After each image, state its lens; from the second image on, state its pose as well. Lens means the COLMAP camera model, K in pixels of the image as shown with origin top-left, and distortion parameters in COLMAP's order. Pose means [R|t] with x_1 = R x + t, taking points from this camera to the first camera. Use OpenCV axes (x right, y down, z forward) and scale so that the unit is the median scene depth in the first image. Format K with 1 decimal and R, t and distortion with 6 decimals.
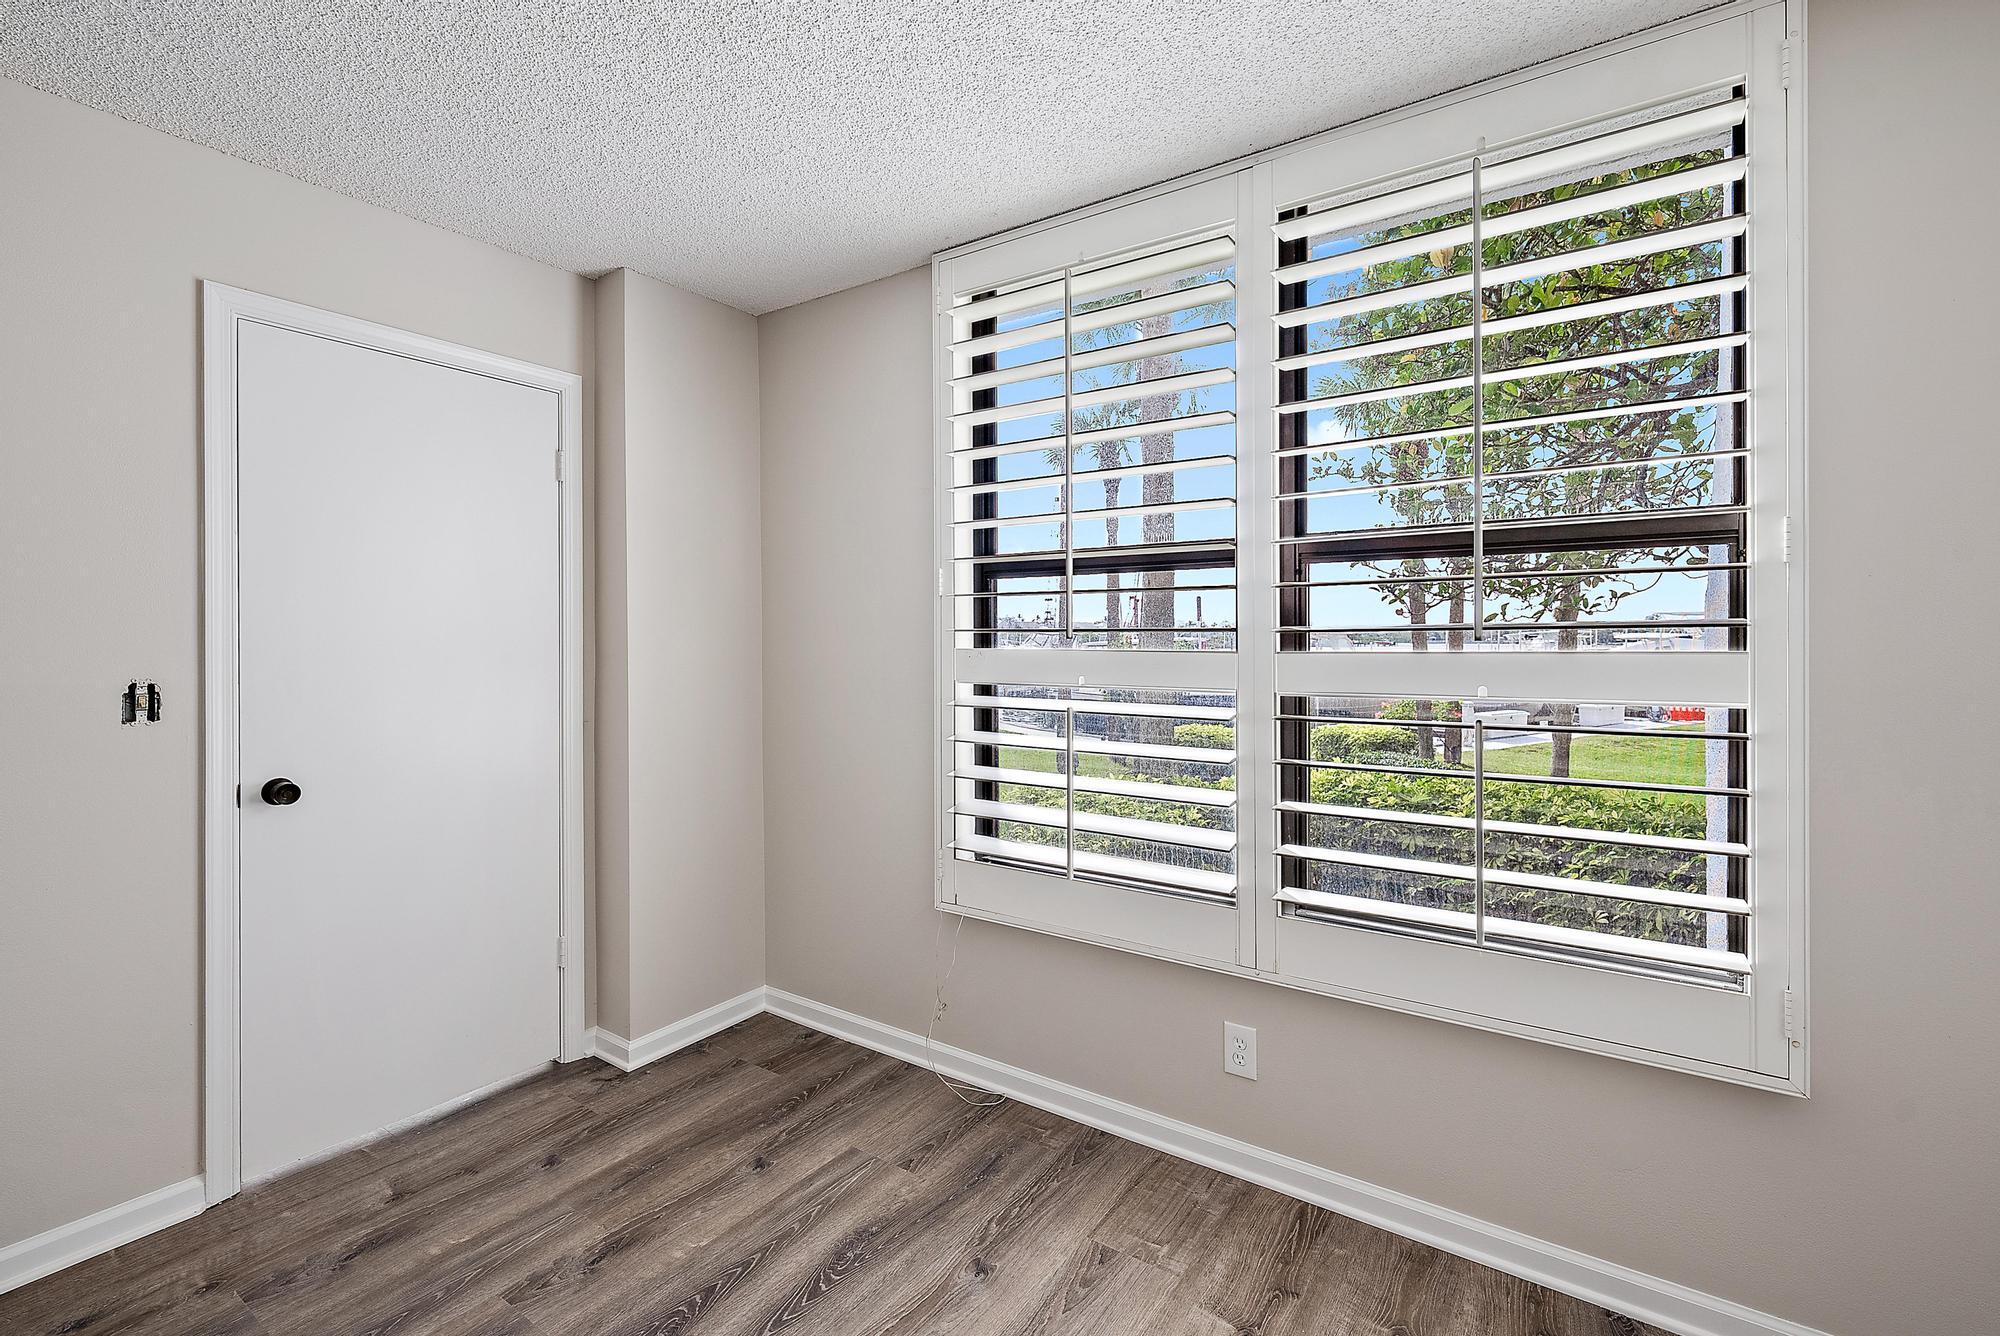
lens RADIAL K [[905.9, 0, 982.2], [0, 905.9, 649.2], [0, 0, 1]] dist [-0.001443, -0.000092]
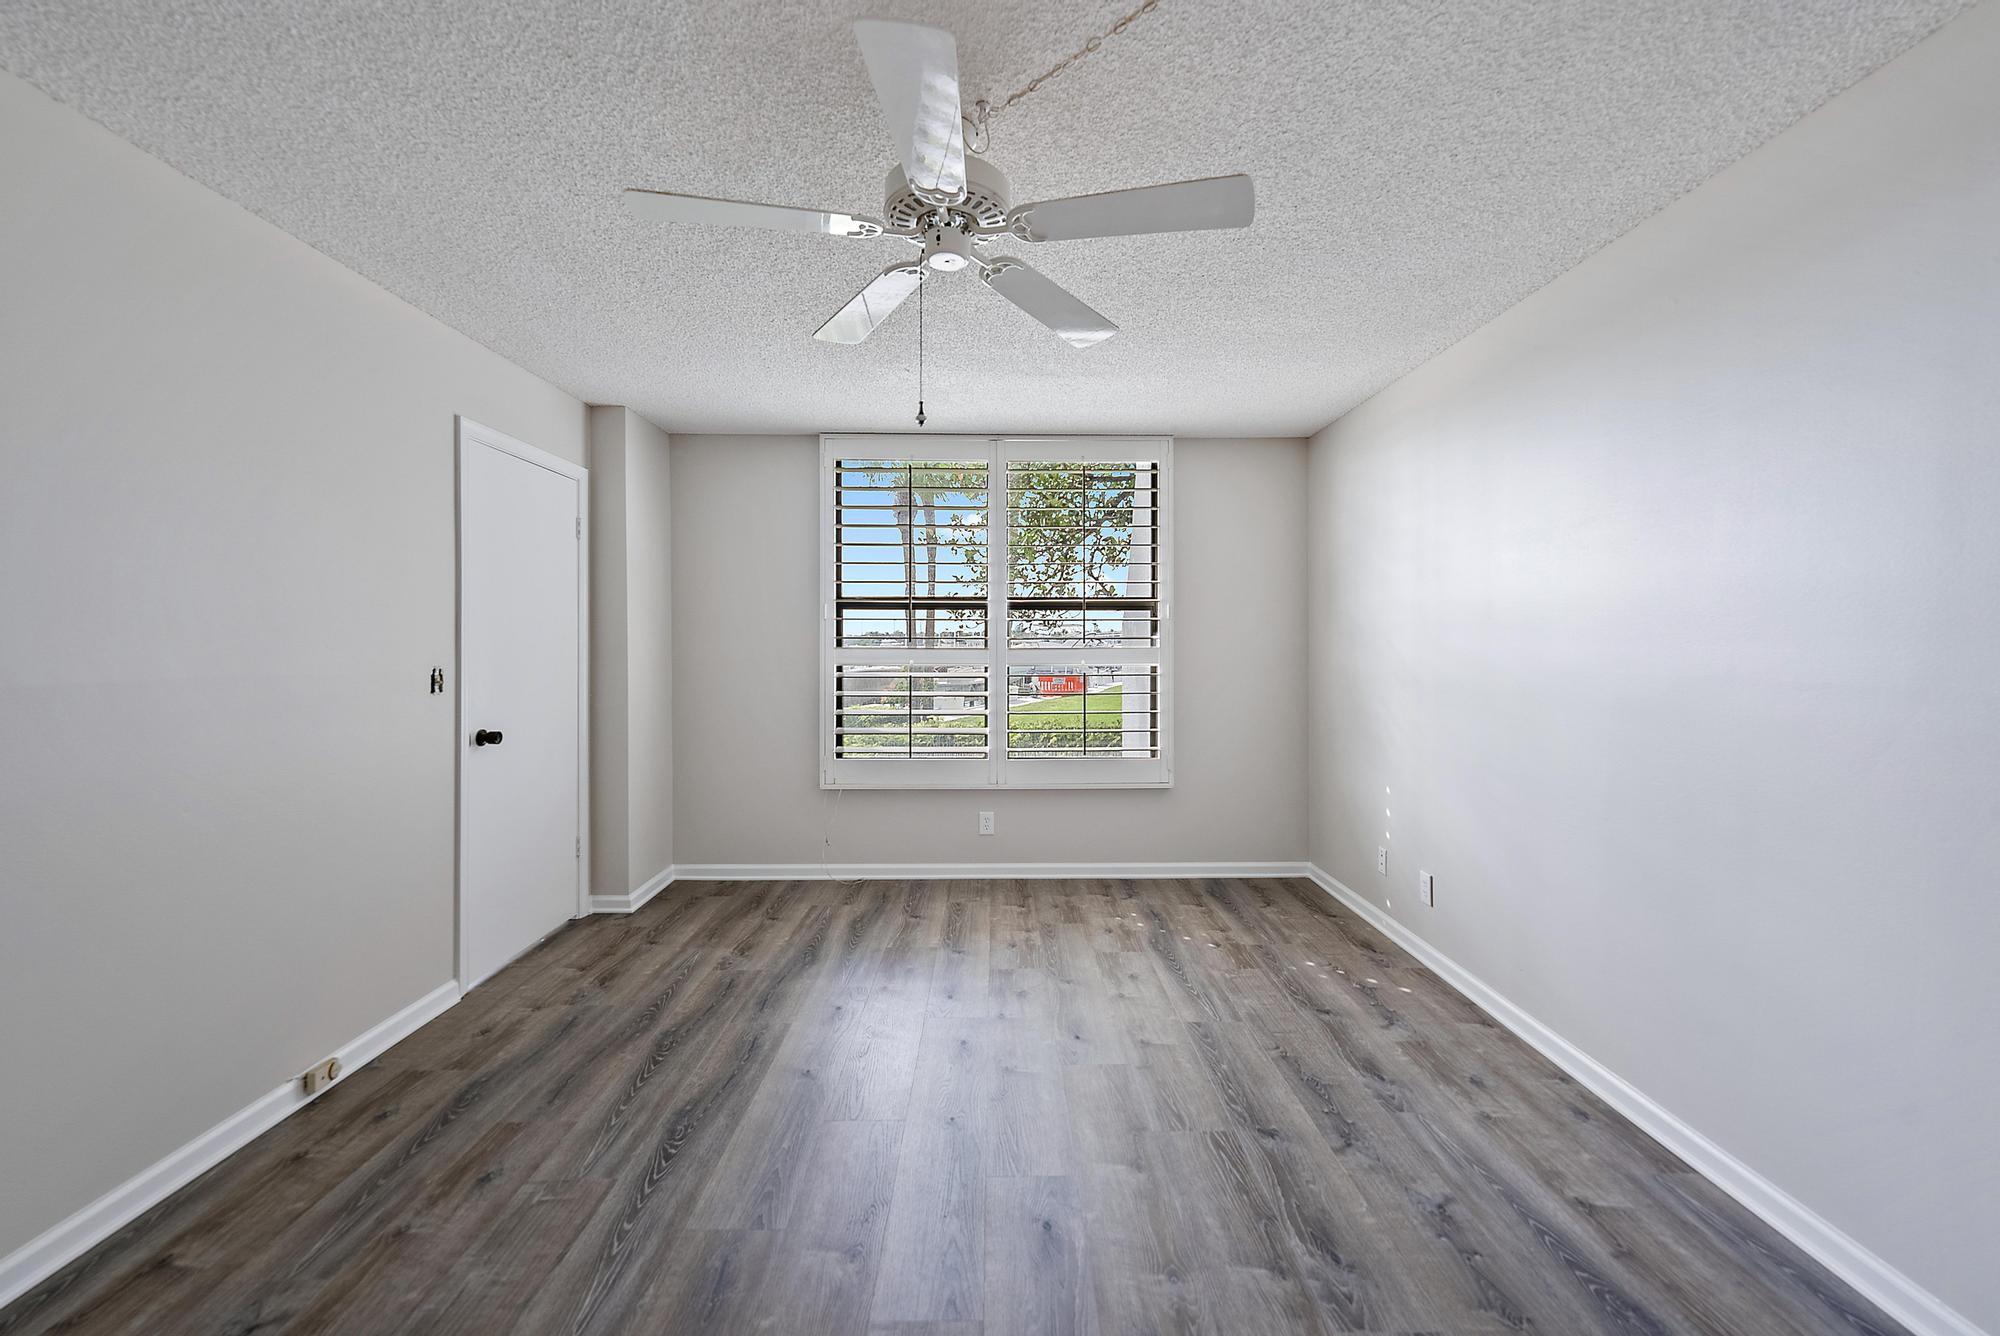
lens RADIAL K [[796.2, 0, 1006.4], [0, 796.2, 662.5], [0, 0, 1]] dist [0.007238, -0.000322]
pose [[0.814411, -0.012392, 0.580156, -0.817563], [0.005467, 0.999891, 0.013684, 0.011462], [-0.580262, -0.007973, 0.814391, -0.646619]]
